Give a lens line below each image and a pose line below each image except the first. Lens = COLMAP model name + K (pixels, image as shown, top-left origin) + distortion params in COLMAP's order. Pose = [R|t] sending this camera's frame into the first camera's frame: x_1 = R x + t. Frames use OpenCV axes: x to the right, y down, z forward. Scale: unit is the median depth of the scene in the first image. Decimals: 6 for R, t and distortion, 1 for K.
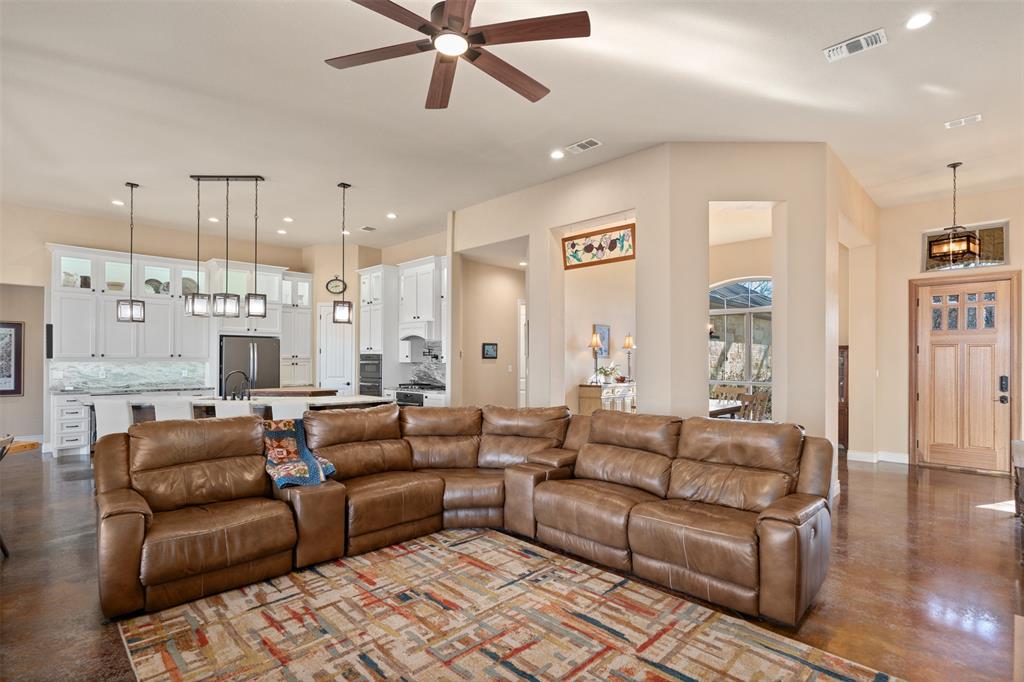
lens RADIAL K [[496.8, 0, 514.4], [0, 496.8, 357.0], [0, 0, 1]] dist [-0.004999, 0.000977]
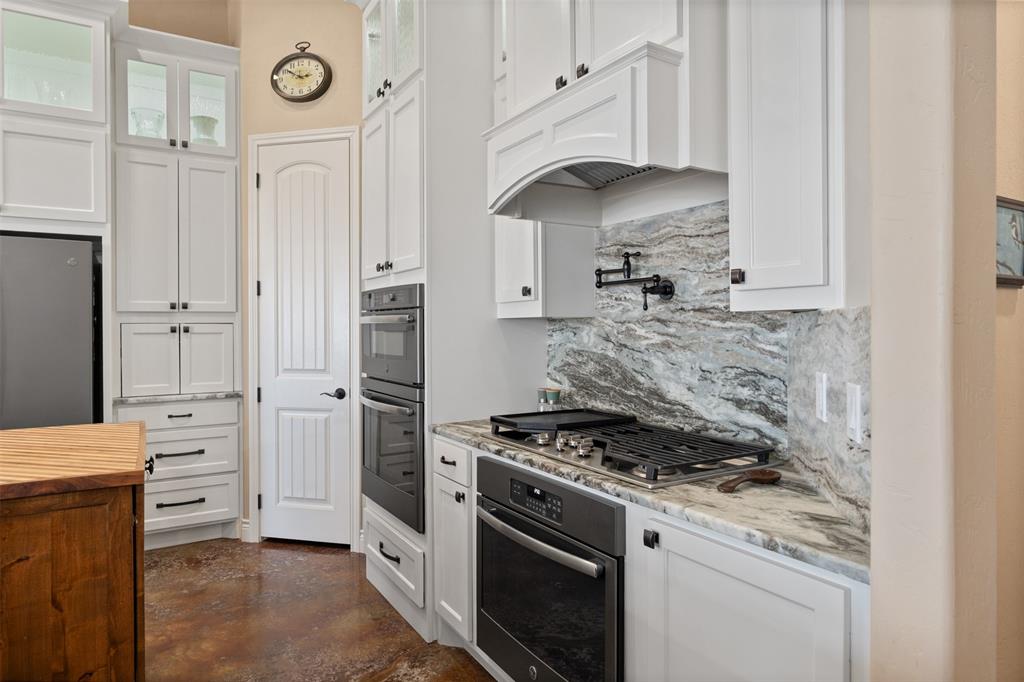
lens RADIAL K [[618.1, 0, 521.7], [0, 618.1, 326.6], [0, 0, 1]] dist [0.001876, -0.002710]
pose [[0.974314, -0.008724, -0.225025, -0.221104], [0.009883, 0.999943, 0.004025, 0.019893], [0.224978, -0.006146, 0.974345, 1.032236]]
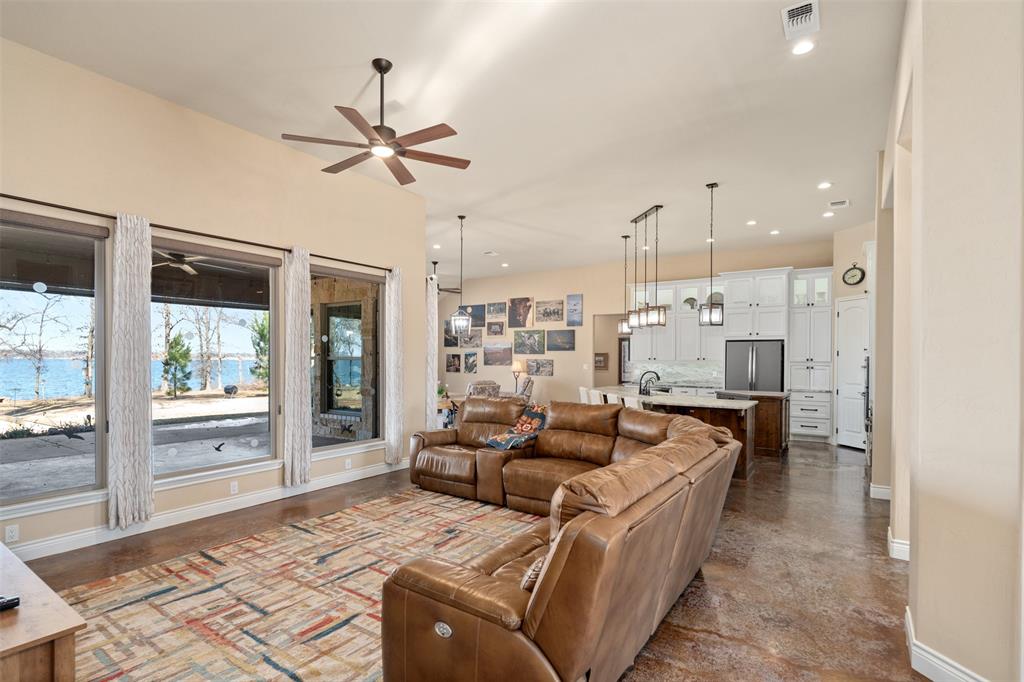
lens RADIAL K [[496.8, 0, 510.0], [0, 496.8, 359.5], [0, 0, 1]] dist [-0.004999, 0.000977]
pose [[0.184026, -0.000611, -0.982921, 0.562783], [-0.002296, 0.999997, -0.001051, 0.001858], [0.982919, 0.002451, 0.184024, 0.433903]]
